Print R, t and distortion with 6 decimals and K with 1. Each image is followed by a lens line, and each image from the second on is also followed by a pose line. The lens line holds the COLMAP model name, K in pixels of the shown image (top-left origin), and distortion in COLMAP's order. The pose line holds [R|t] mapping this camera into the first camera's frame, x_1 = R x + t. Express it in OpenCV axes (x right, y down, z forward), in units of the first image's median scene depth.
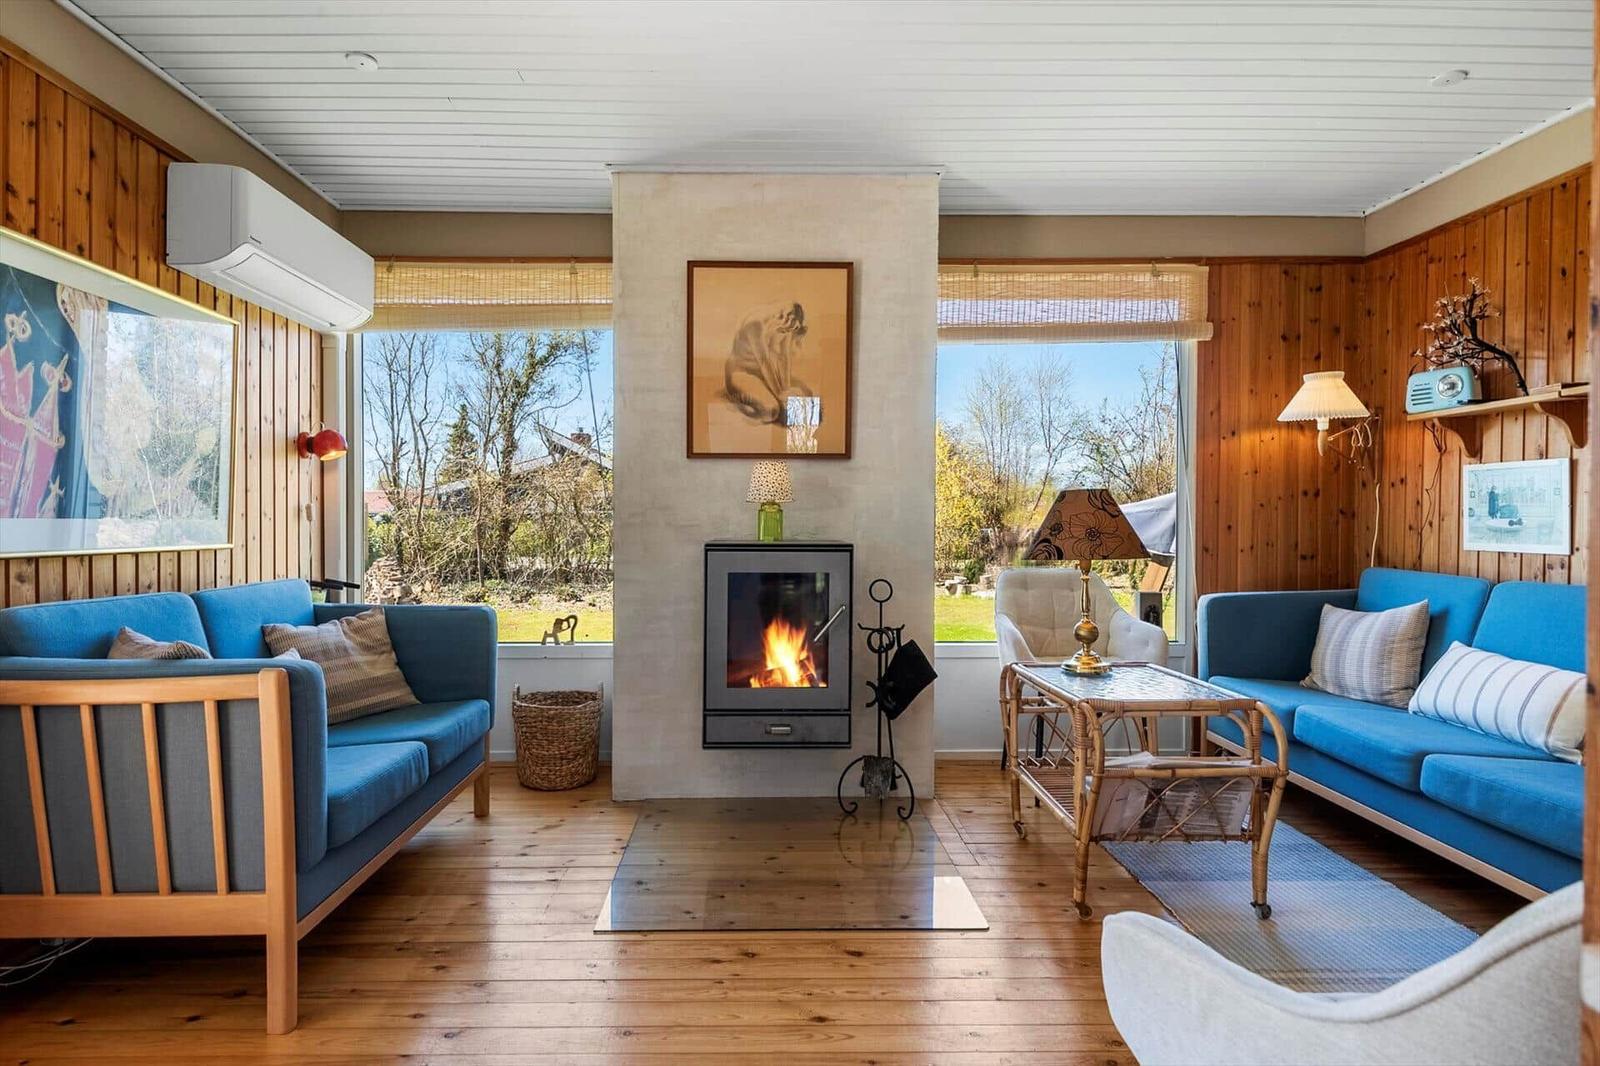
lens RADIAL K [[863.0, 0, 776.0], [0, 863.0, 531.0], [0, 0, 1]] dist [0.002476, -0.000339]
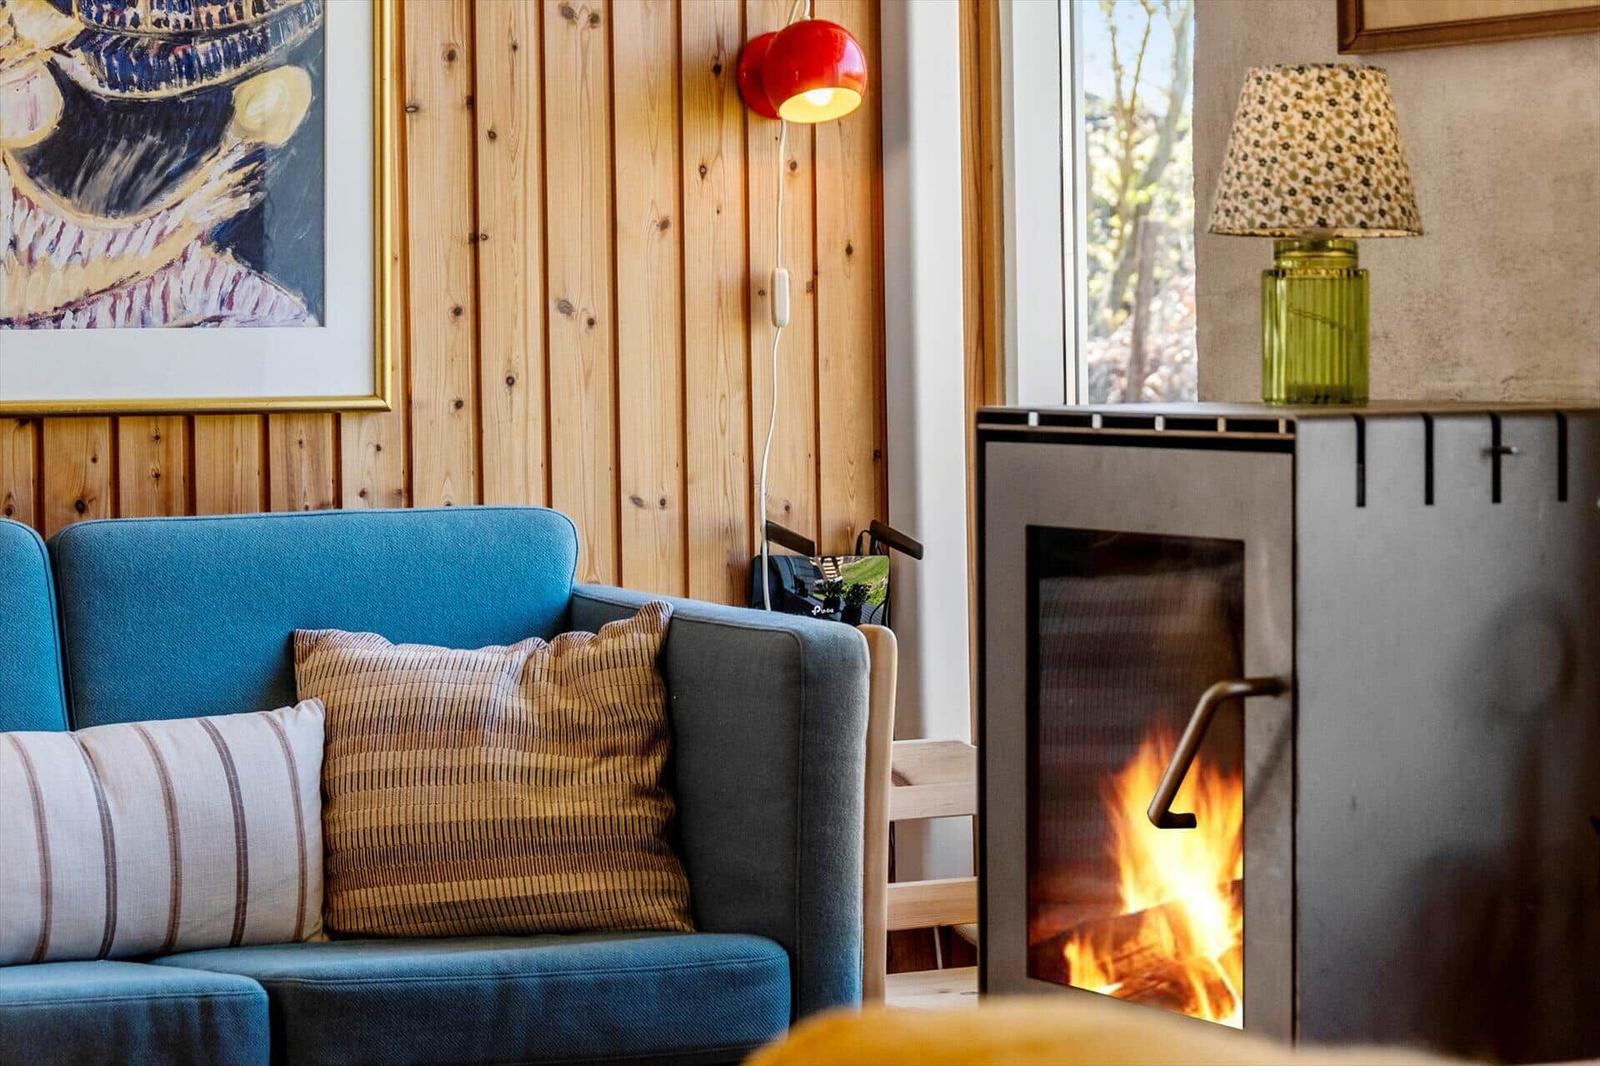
lens RADIAL K [[4943.8, 0, 800.0], [0, 4943.8, 533.0], [0, 0, 1]] dist [0.002264, -0.198718]
pose [[0.426904, 0.032269, -0.903721, 1.074659], [0.002073, 0.999326, 0.036662, -0.002421], [0.904294, -0.017524, 0.426550, 0.277321]]
